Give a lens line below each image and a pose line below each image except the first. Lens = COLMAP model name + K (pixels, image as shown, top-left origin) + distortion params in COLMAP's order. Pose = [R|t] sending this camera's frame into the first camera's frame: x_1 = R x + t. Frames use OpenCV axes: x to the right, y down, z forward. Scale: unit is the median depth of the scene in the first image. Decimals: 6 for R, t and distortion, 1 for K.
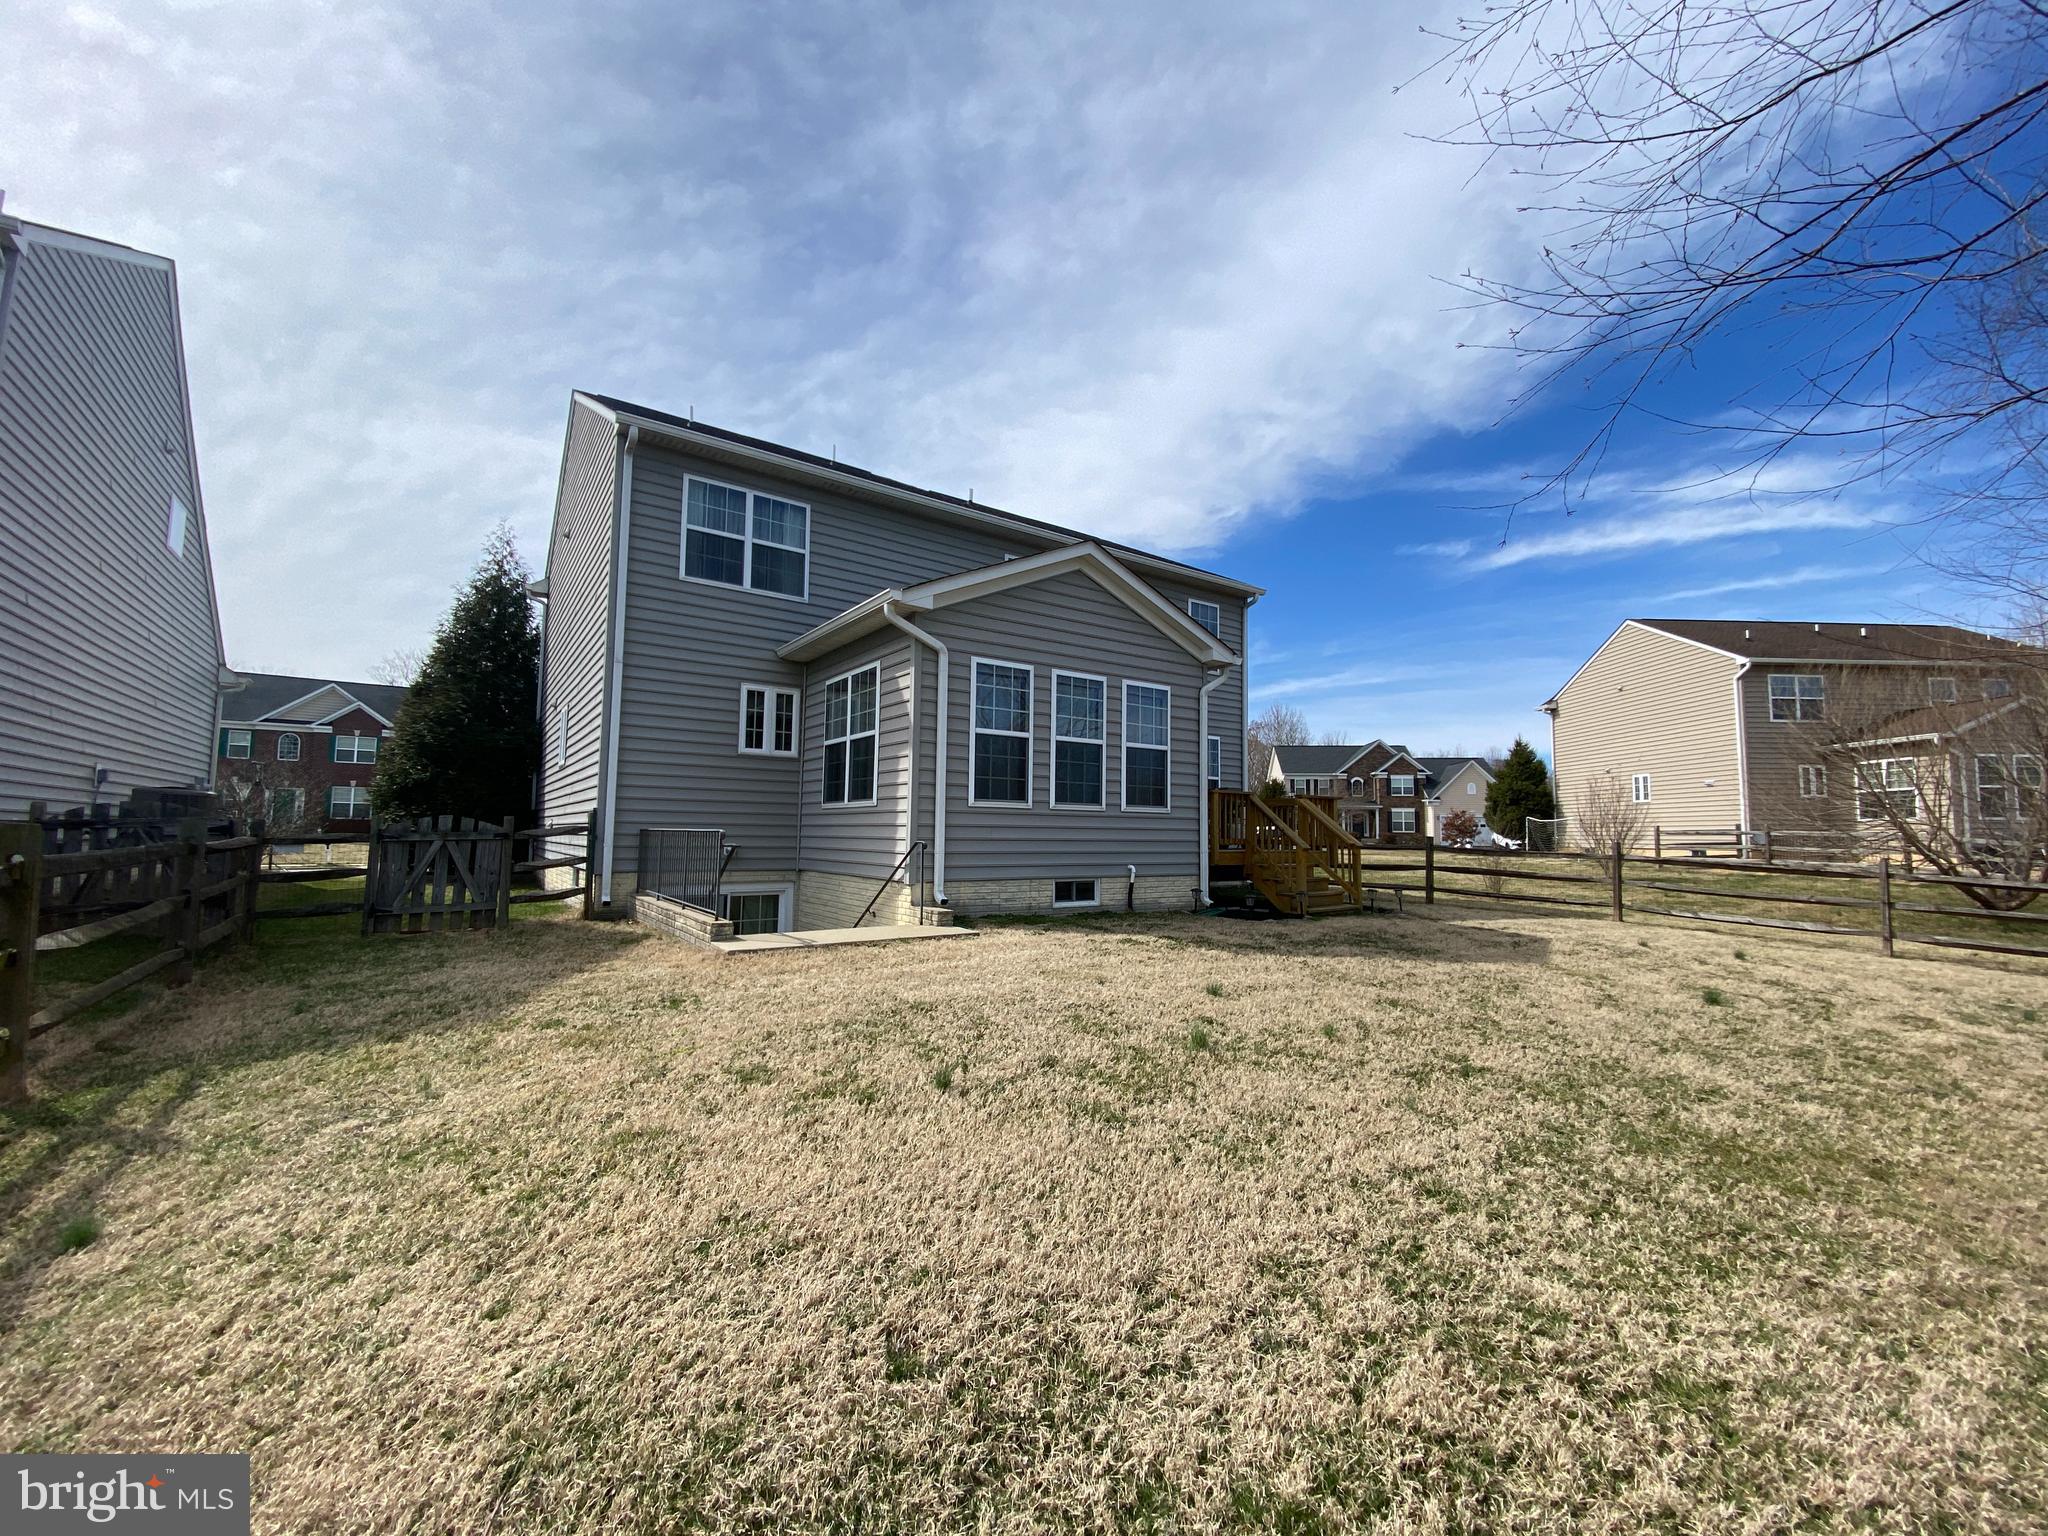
lens RADIAL K [[835.9, 0, 1026.3], [0, 835.9, 765.7], [0, 0, 1]] dist [0.017729, -0.018828]
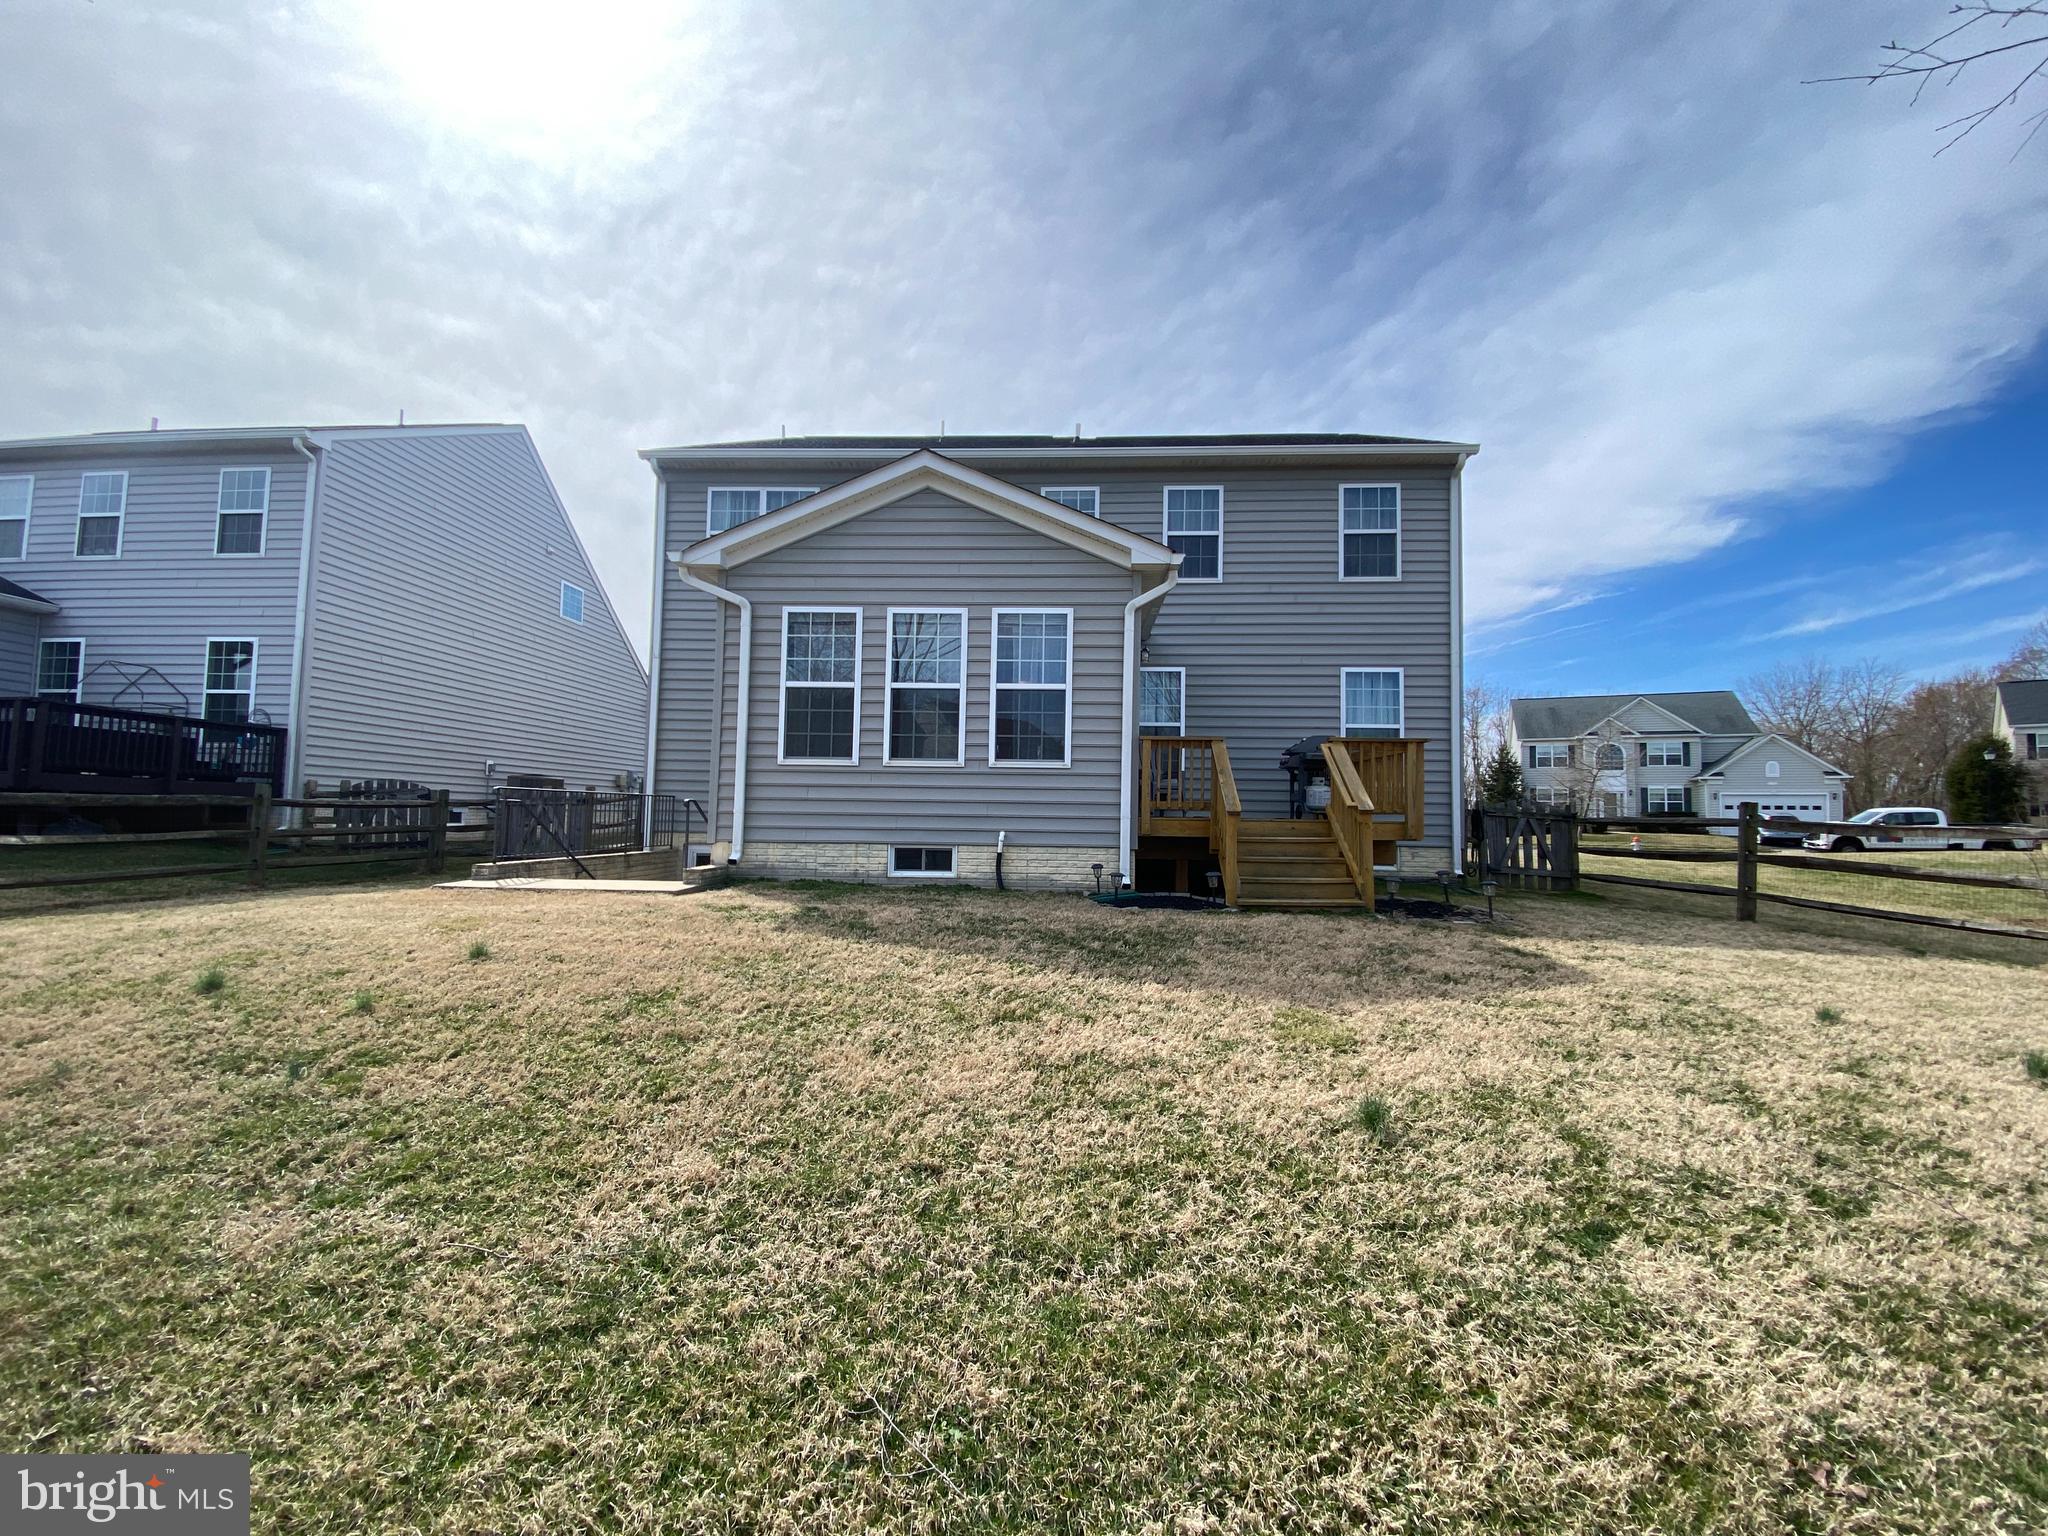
lens RADIAL K [[777.4, 0, 1024.0], [0, 777.4, 768.0], [0, 0, 1]] dist [0.015113, -0.013916]
pose [[0.790616, -0.023634, -0.611856, 0.632004], [0.042382, 0.998970, 0.016178, 0.045568], [0.610844, -0.038722, 0.790804, 0.421854]]
